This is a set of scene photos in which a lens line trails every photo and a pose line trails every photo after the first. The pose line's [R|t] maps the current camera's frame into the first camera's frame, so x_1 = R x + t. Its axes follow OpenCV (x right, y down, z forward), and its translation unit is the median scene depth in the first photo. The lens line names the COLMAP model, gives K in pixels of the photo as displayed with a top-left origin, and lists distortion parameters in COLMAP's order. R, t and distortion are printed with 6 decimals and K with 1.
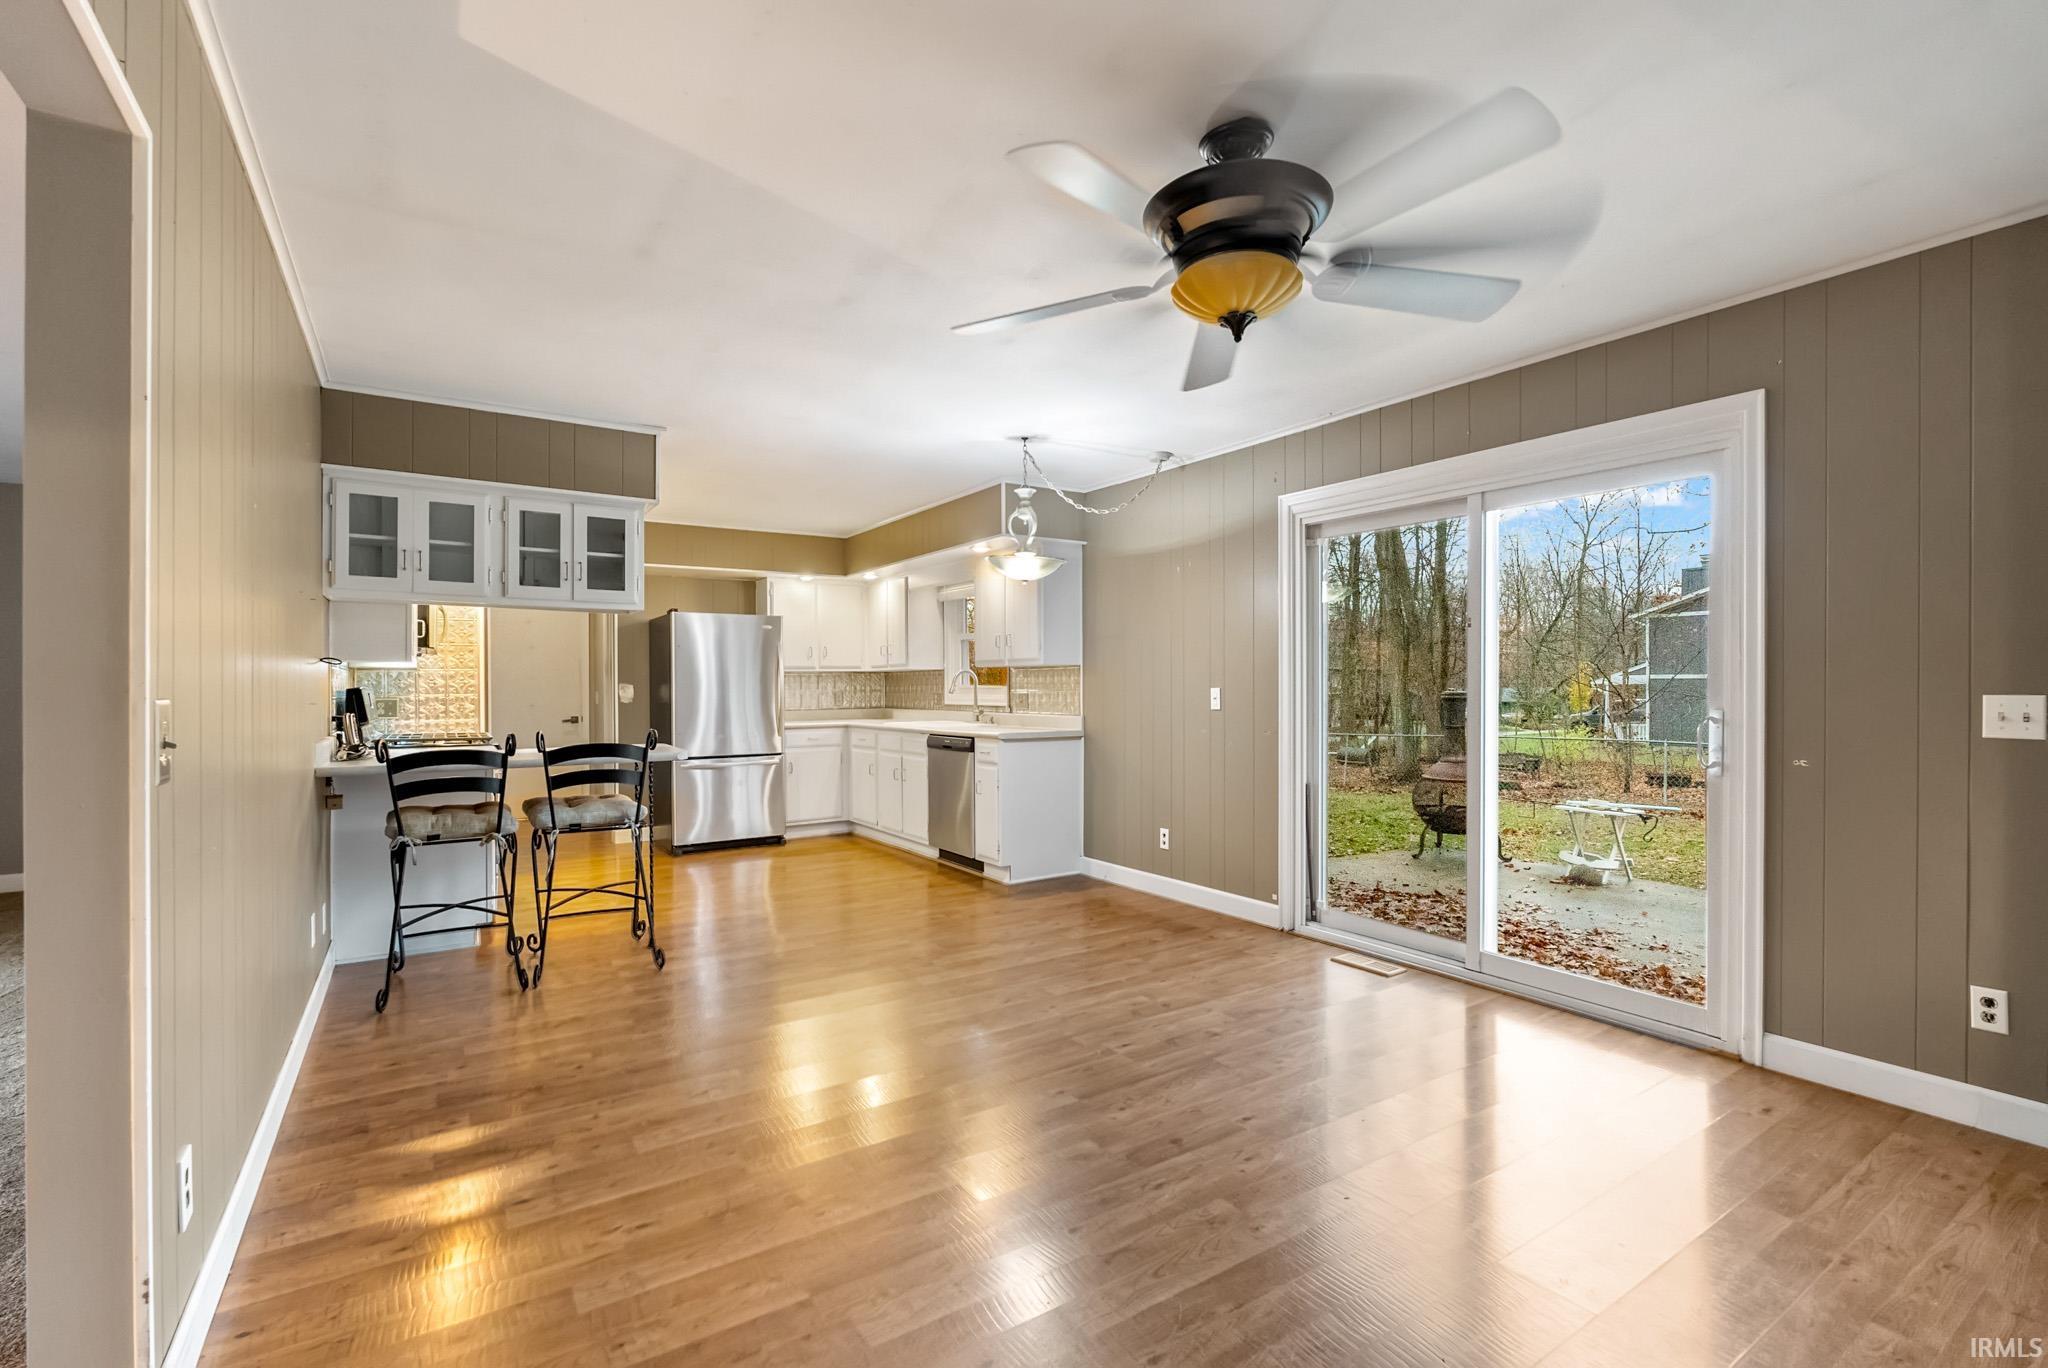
lens RADIAL K [[914.0, 0, 1031.9], [0, 914.0, 688.7], [0, 0, 1]] dist [-0.002991, -0.001648]
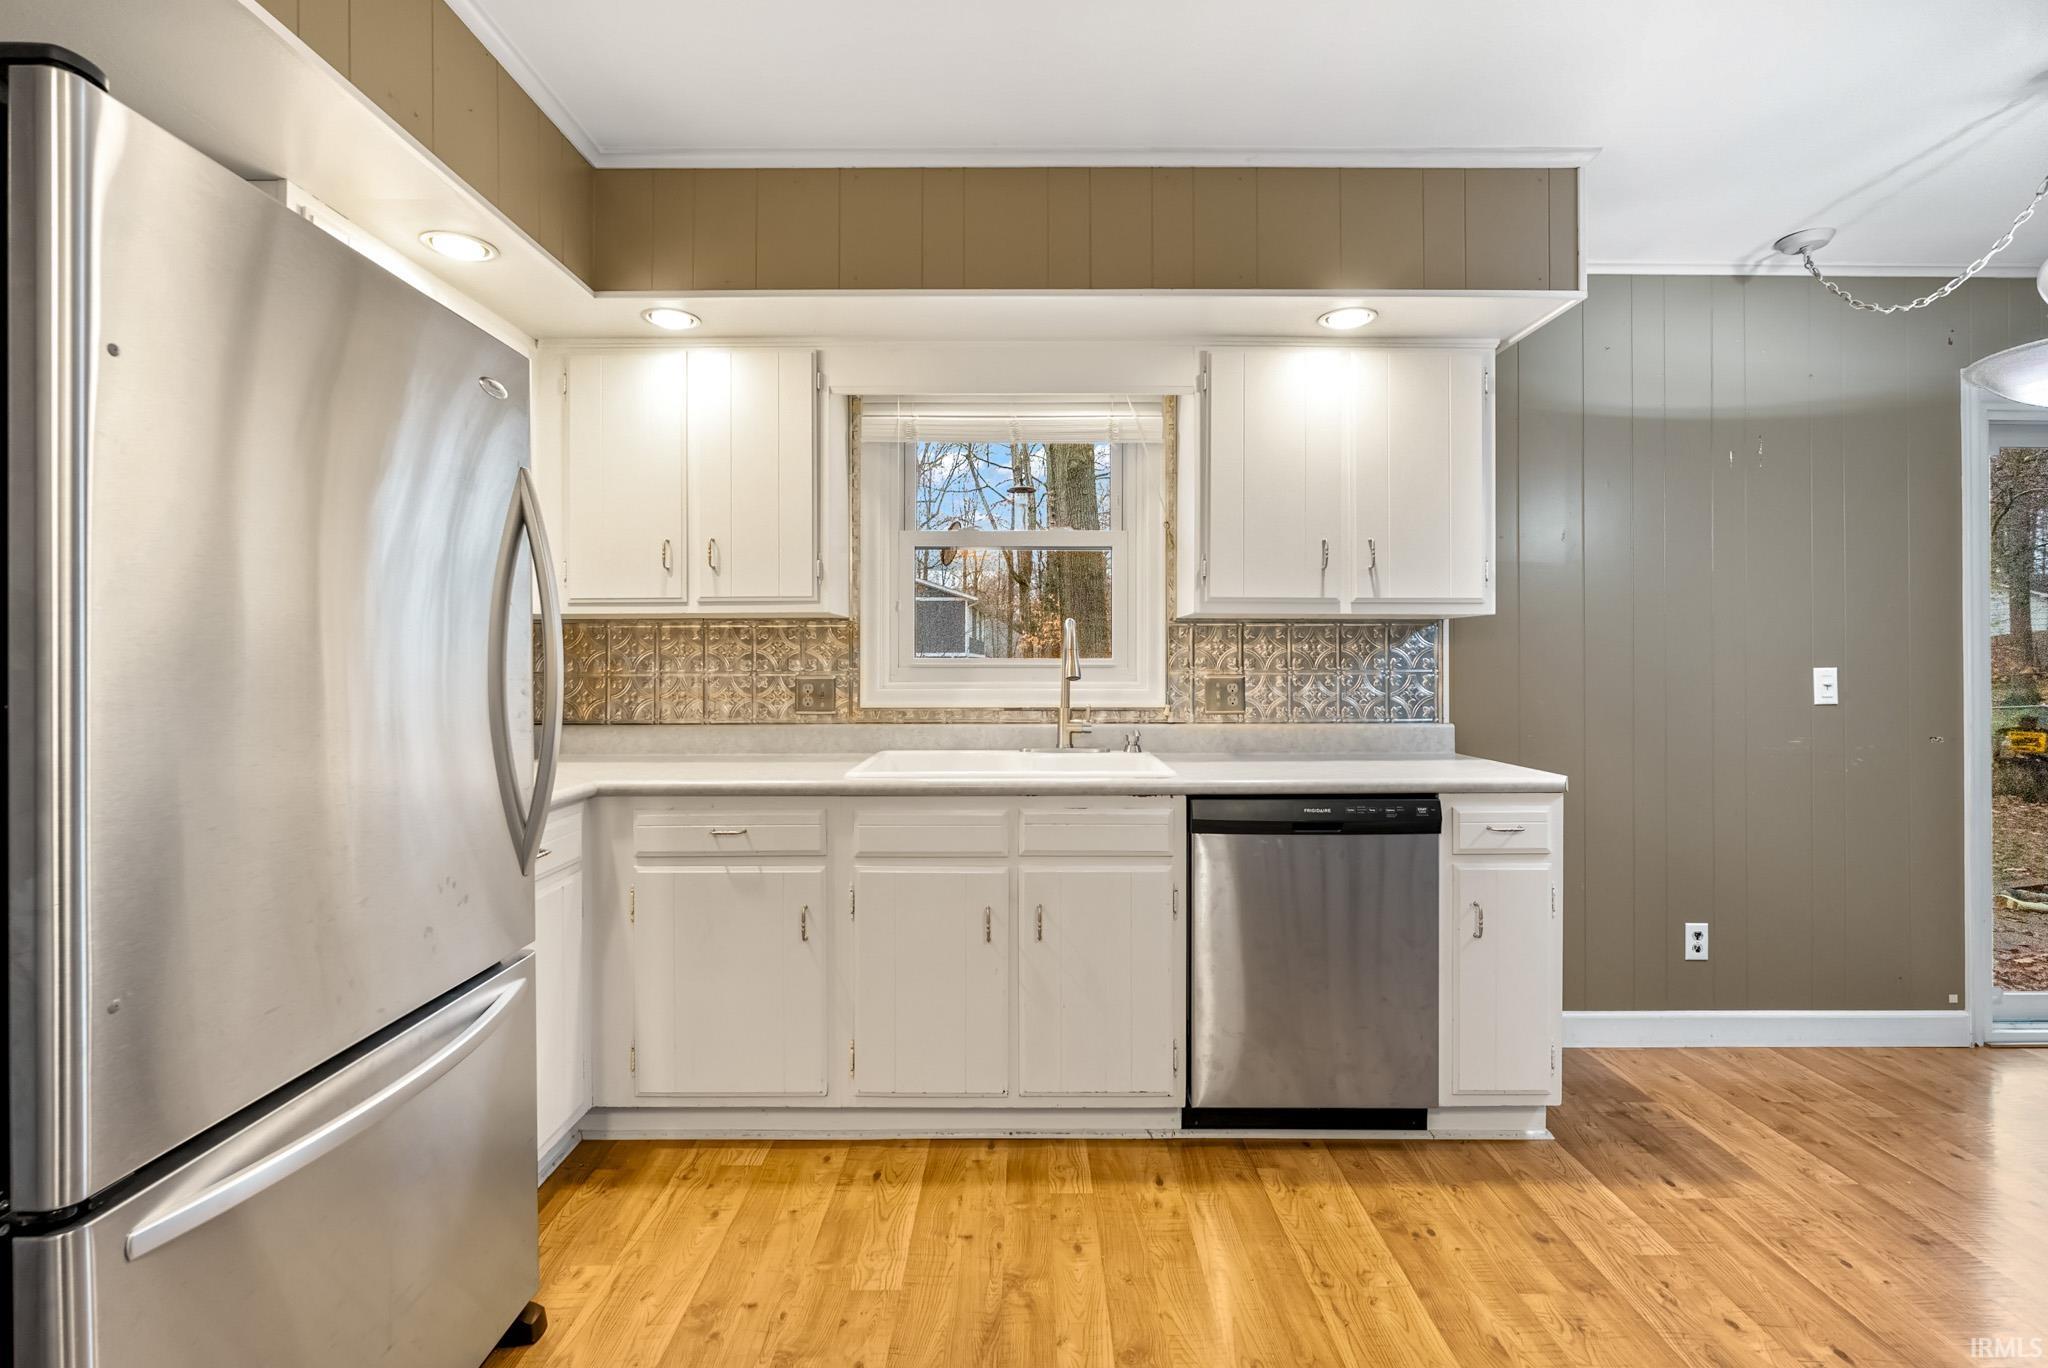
lens RADIAL K [[939.2, 0, 1004.8], [0, 939.2, 659.3], [0, 0, 1]] dist [-0.002307, 0.000695]
pose [[0.545874, 0.007634, 0.837833, -0.688627], [-0.000706, 0.999962, -0.008651, -0.000901], [-0.837867, 0.004131, 0.545859, 1.284166]]
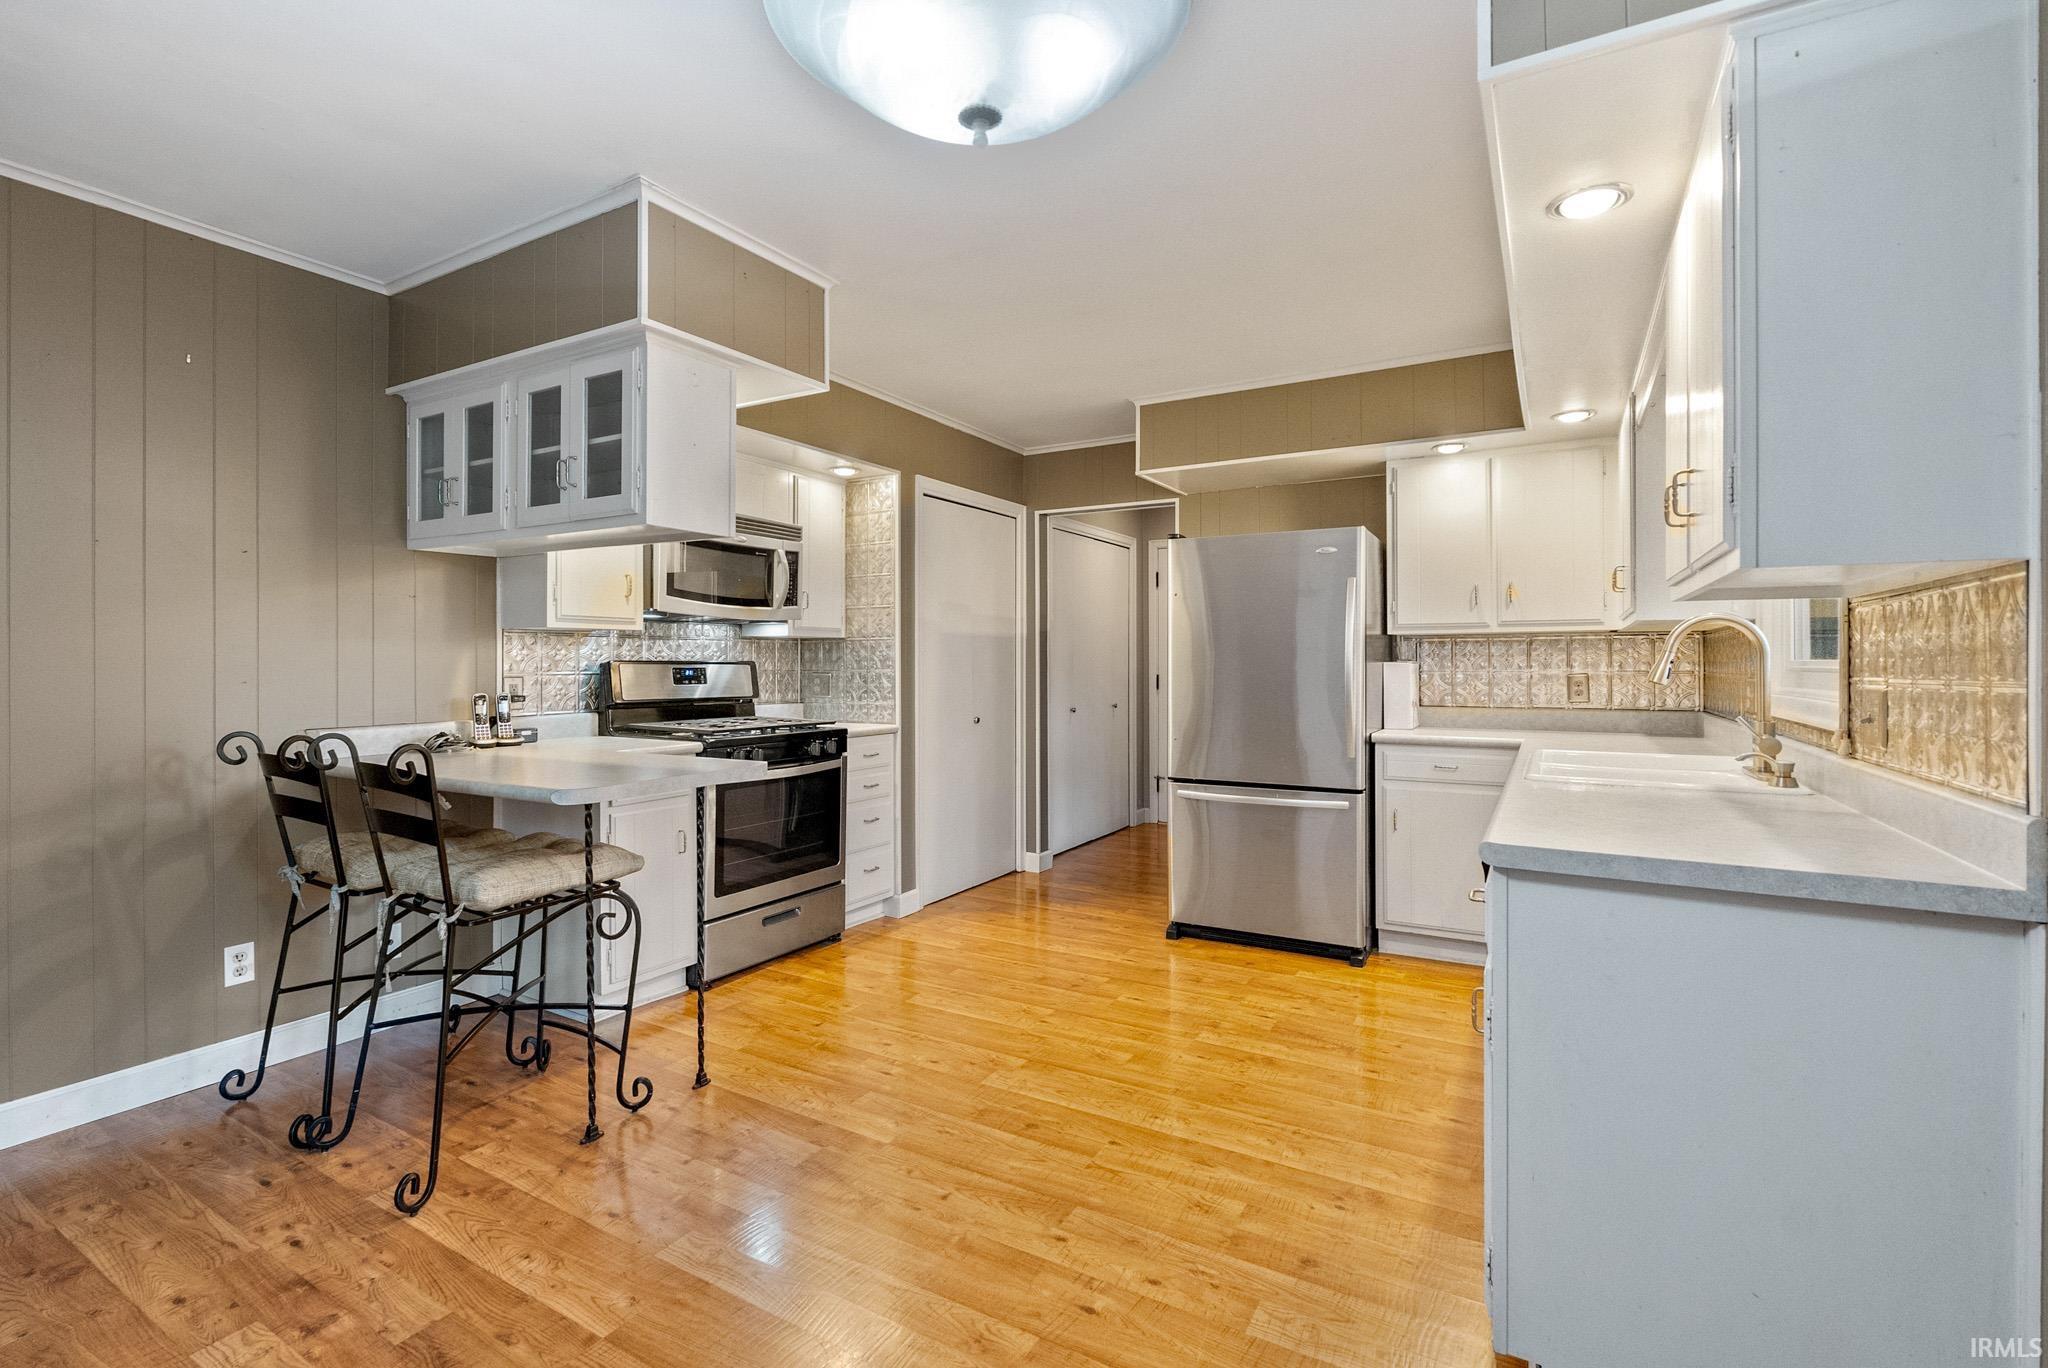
lens RADIAL K [[914.0, 0, 1004.3], [0, 914.0, 667.8], [0, 0, 1]] dist [-0.002991, -0.001648]
pose [[0.427266, 0.012770, -0.904036, 0.187208], [-0.008750, 0.999912, 0.009989, -0.004736], [0.904084, 0.003642, 0.427340, 0.994590]]
